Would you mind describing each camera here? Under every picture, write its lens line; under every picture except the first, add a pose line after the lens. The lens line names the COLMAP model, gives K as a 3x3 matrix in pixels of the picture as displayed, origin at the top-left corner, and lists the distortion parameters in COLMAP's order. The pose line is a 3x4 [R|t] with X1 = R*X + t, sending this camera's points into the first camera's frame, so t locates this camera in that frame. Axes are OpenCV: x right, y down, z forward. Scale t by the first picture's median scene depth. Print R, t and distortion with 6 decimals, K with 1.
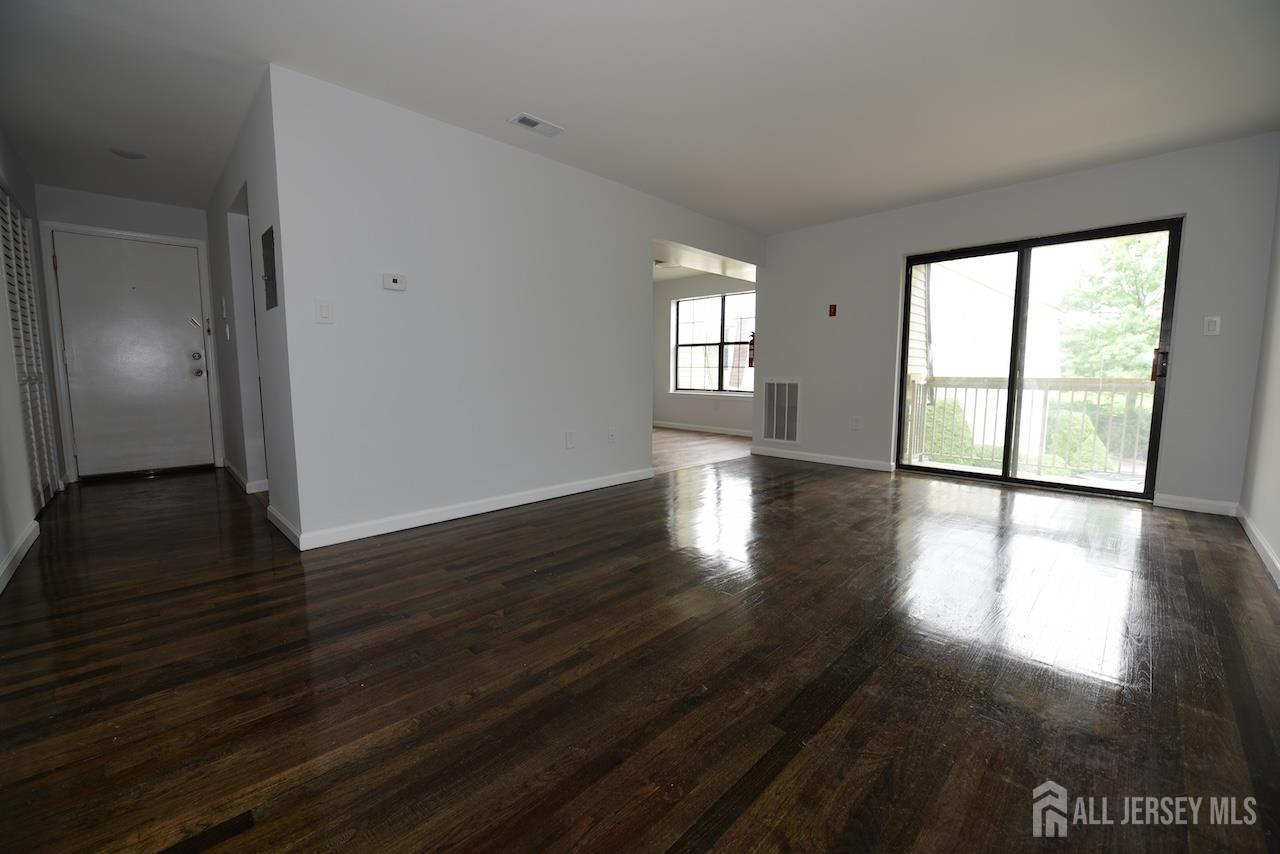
lens RADIAL K [[515.8, 0, 640.9], [0, 515.8, 423.5], [0, 0, 1]] dist [-0.011151, -0.001440]
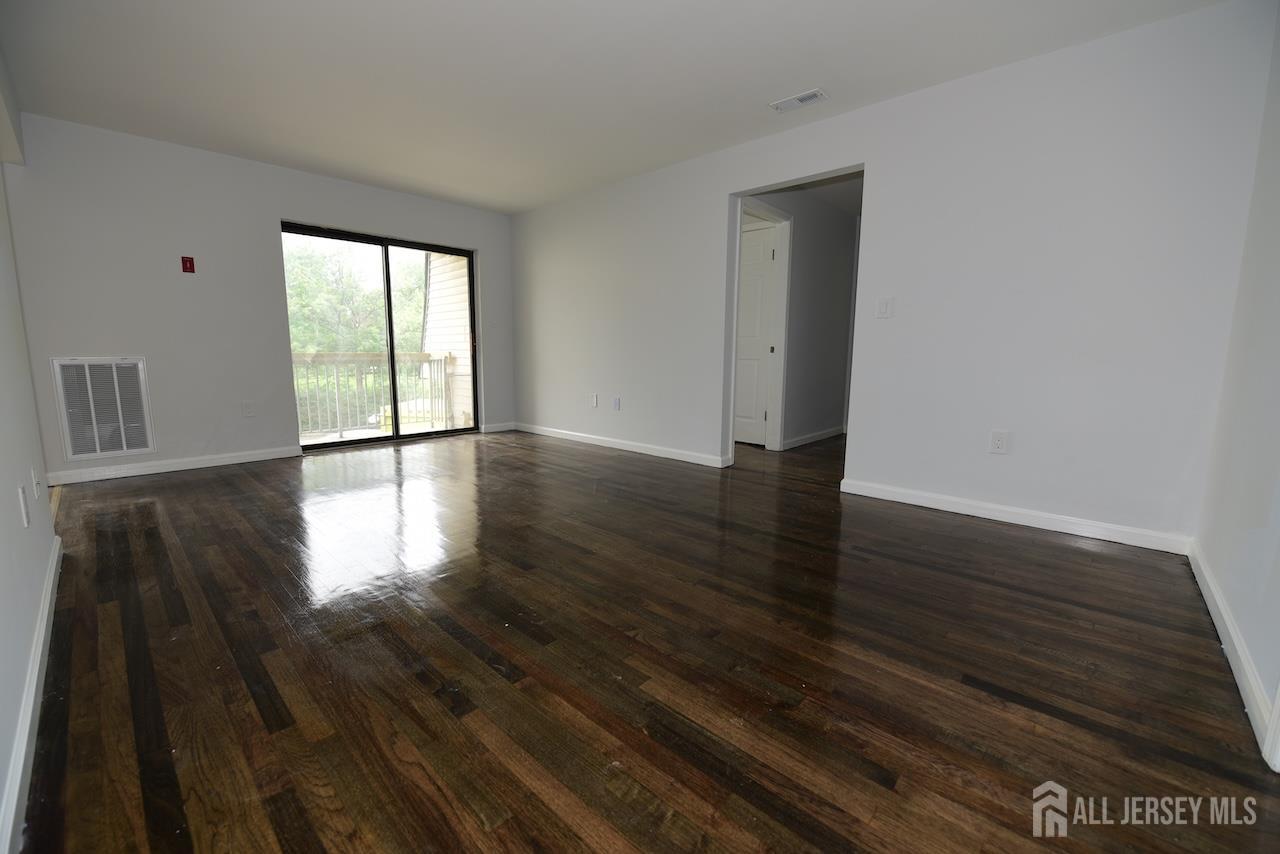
lens RADIAL K [[515.8, 0, 636.3], [0, 515.8, 427.5], [0, 0, 1]] dist [-0.011151, -0.001440]
pose [[-0.045324, -0.144968, 0.988398, -0.862502], [0.093129, 0.984492, 0.148666, -0.071056], [-0.994622, 0.098787, -0.031120, 0.803664]]
